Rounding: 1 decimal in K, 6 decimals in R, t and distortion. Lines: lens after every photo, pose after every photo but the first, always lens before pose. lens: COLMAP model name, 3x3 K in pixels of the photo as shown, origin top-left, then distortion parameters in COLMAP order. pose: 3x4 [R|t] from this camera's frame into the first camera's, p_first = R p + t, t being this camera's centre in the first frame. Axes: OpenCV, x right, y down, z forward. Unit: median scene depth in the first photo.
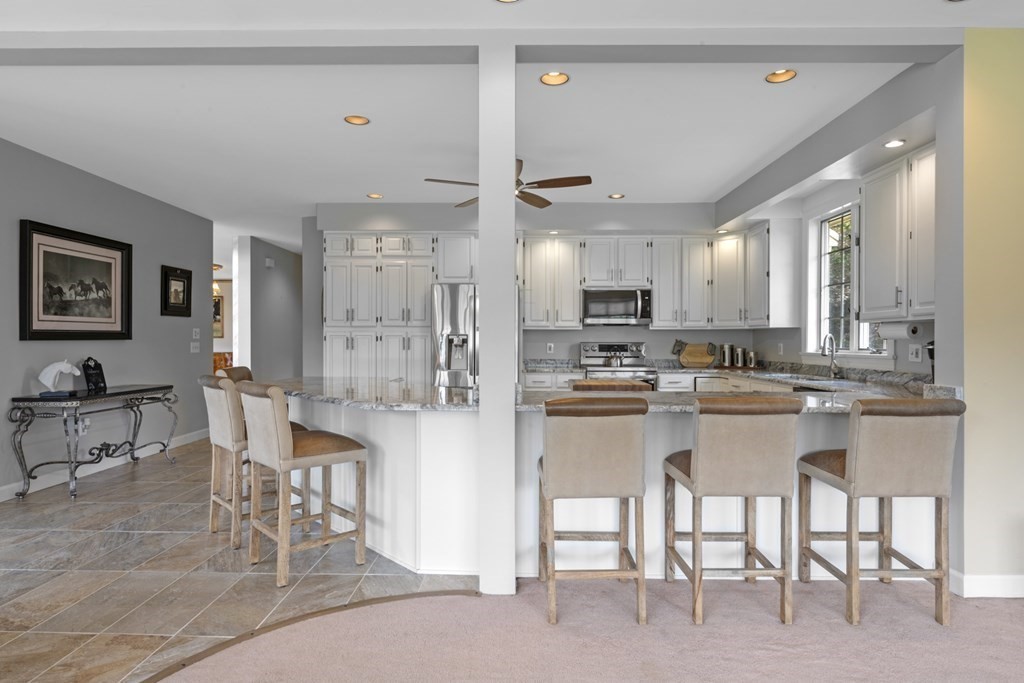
lens RADIAL K [[547.3, 0, 511.9], [0, 547.3, 350.4], [0, 0, 1]] dist [-0.000336, 0.000192]
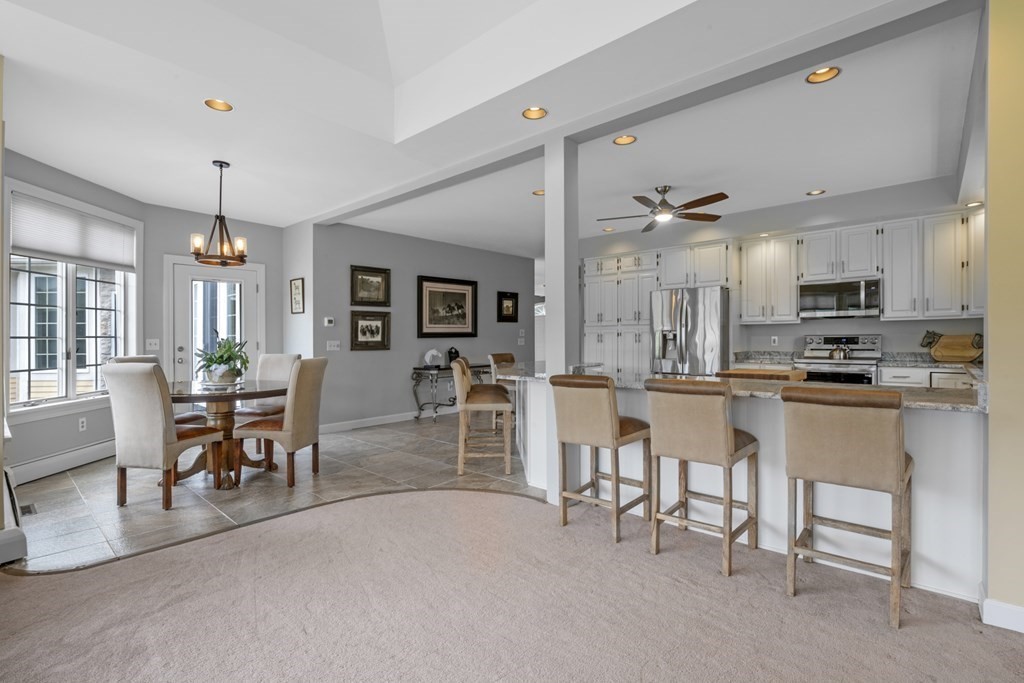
lens RADIAL K [[447.4, 0, 512.0], [0, 447.4, 341.5], [0, 0, 1]] dist [0.002254, 0.000031]
pose [[0.775978, -0.003849, -0.630749, 0.263103], [0.000517, 0.999985, -0.005467, 0.001634], [0.630760, 0.003917, 0.775968, -0.011697]]
